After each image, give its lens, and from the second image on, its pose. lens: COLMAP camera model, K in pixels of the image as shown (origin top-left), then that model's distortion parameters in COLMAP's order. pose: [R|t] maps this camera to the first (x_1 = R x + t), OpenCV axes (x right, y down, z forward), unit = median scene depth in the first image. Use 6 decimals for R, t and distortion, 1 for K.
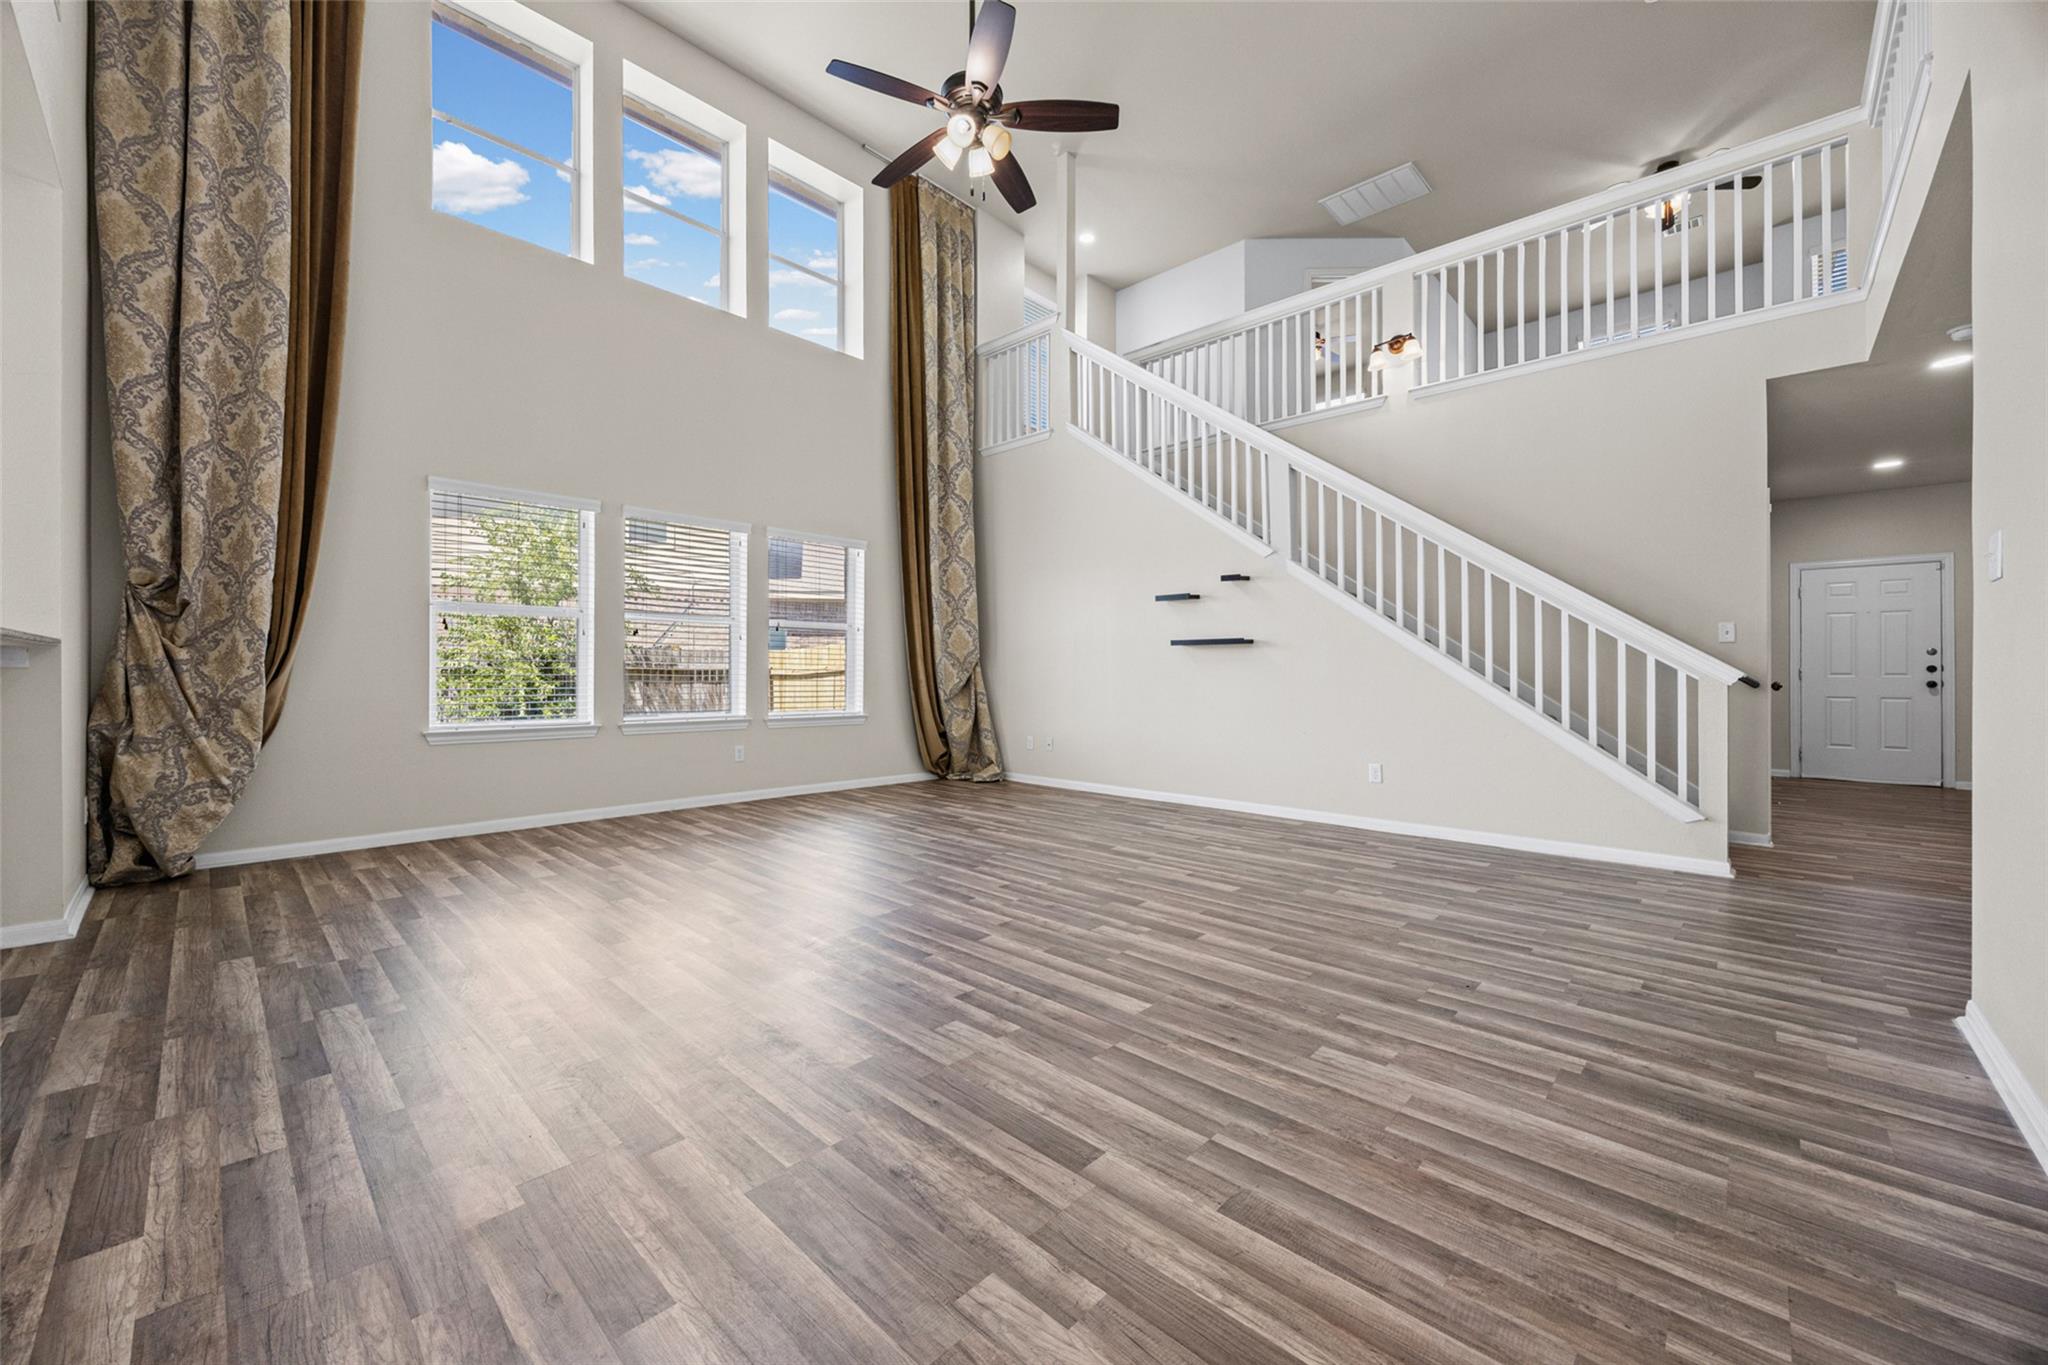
lens RADIAL K [[794.5, 0, 1011.8], [0, 794.5, 670.9], [0, 0, 1]] dist [-0.006426, -0.000628]
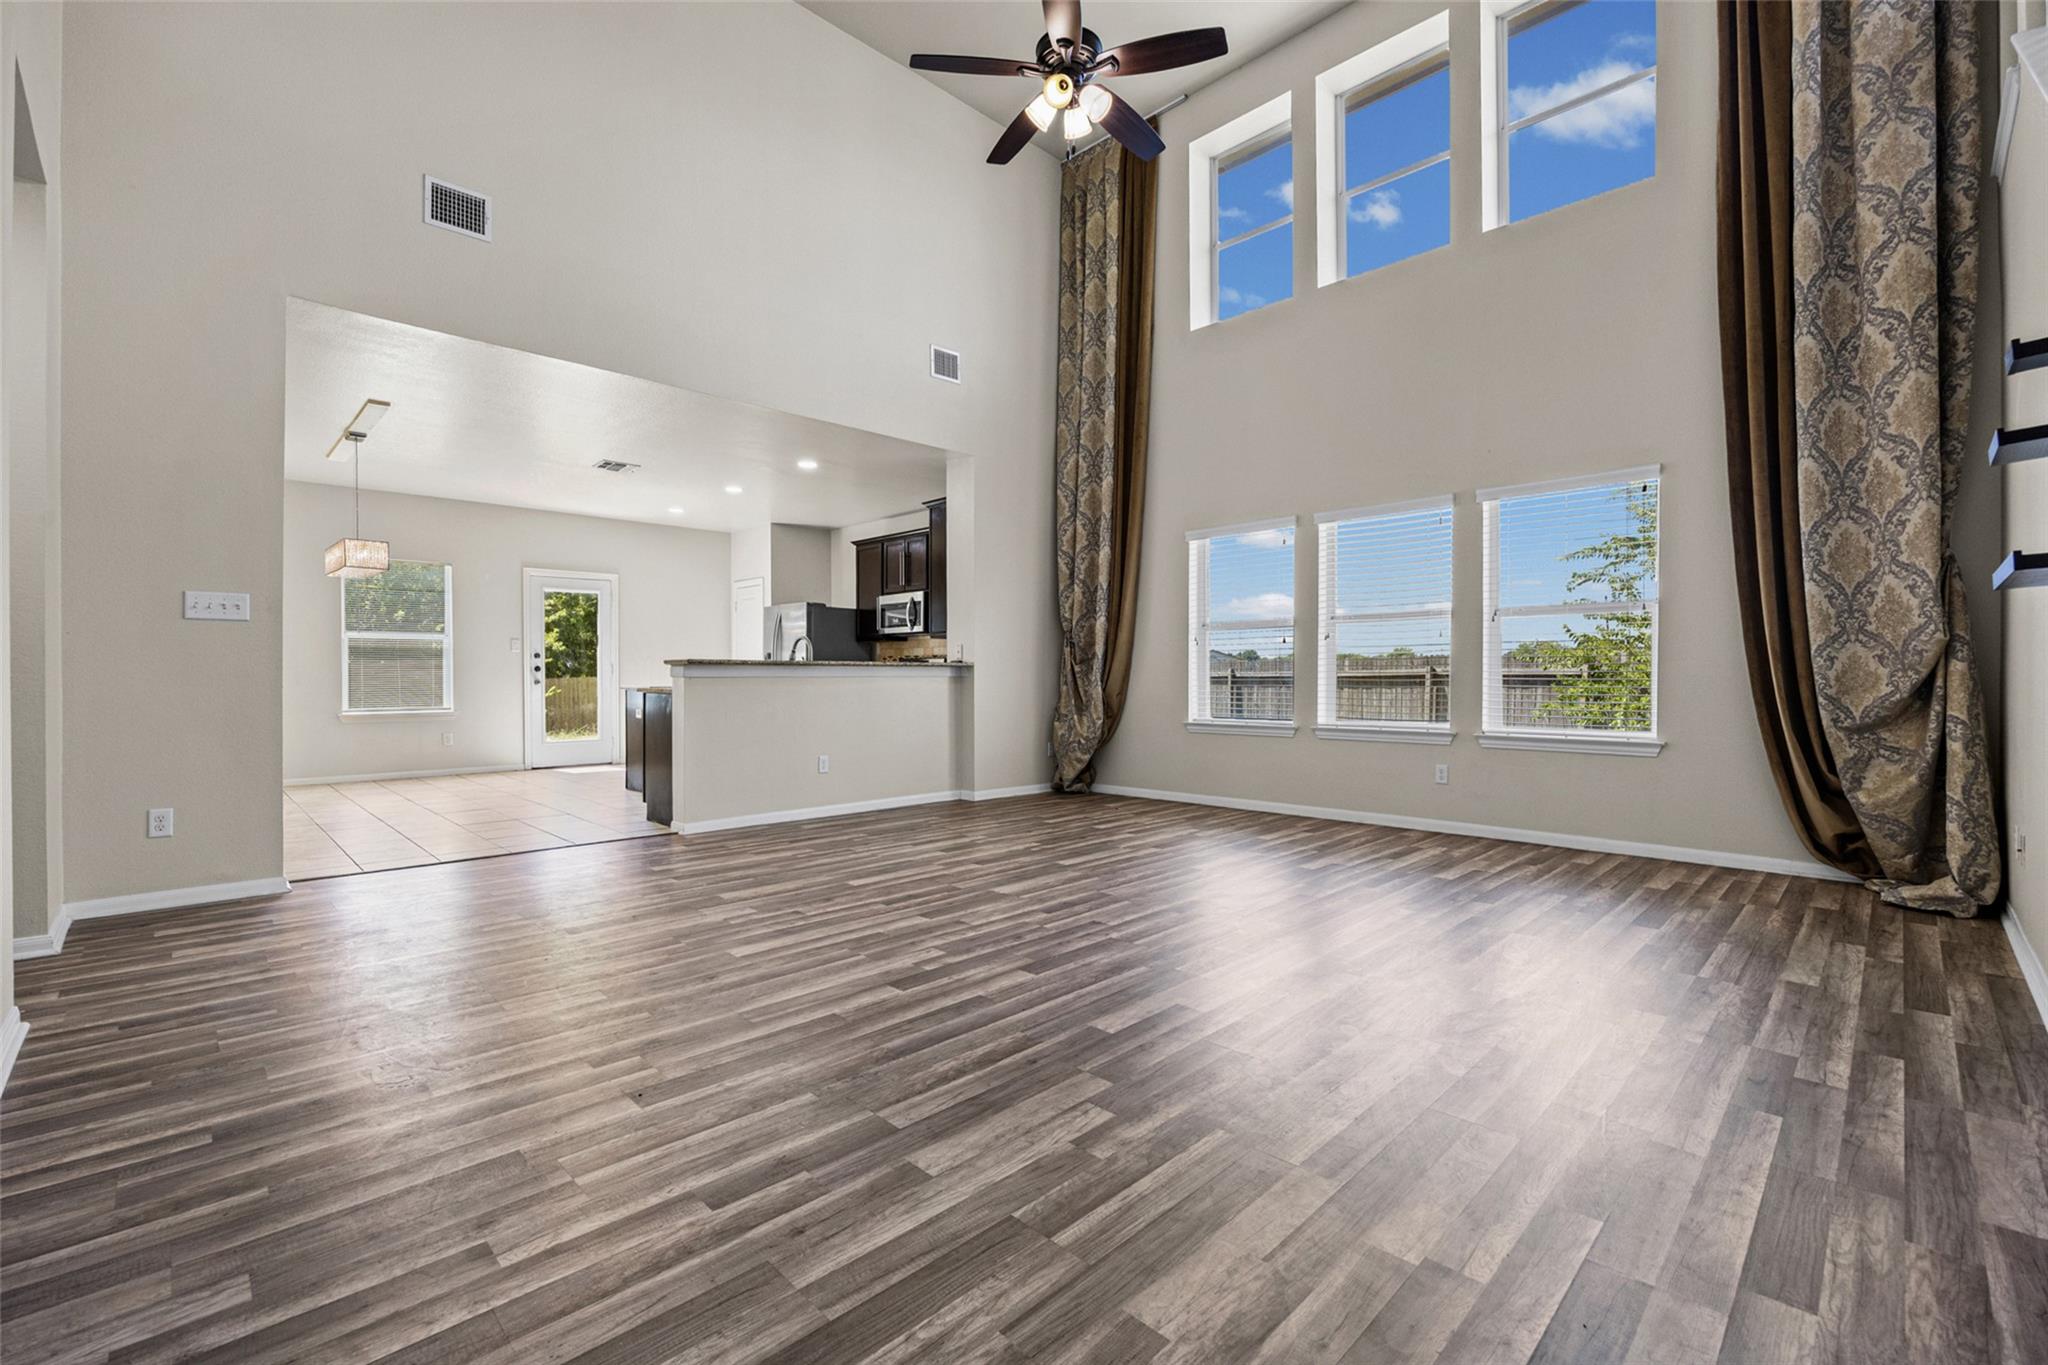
lens RADIAL K [[874.2, 0, 1013.4], [0, 874.2, 683.0], [0, 0, 1]] dist [-0.003044, -0.000561]
pose [[-0.046617, 0.003486, -0.998907, 1.082351], [0.006087, 0.999976, 0.003206, 0.006192], [0.998894, -0.005931, -0.046637, 1.089934]]
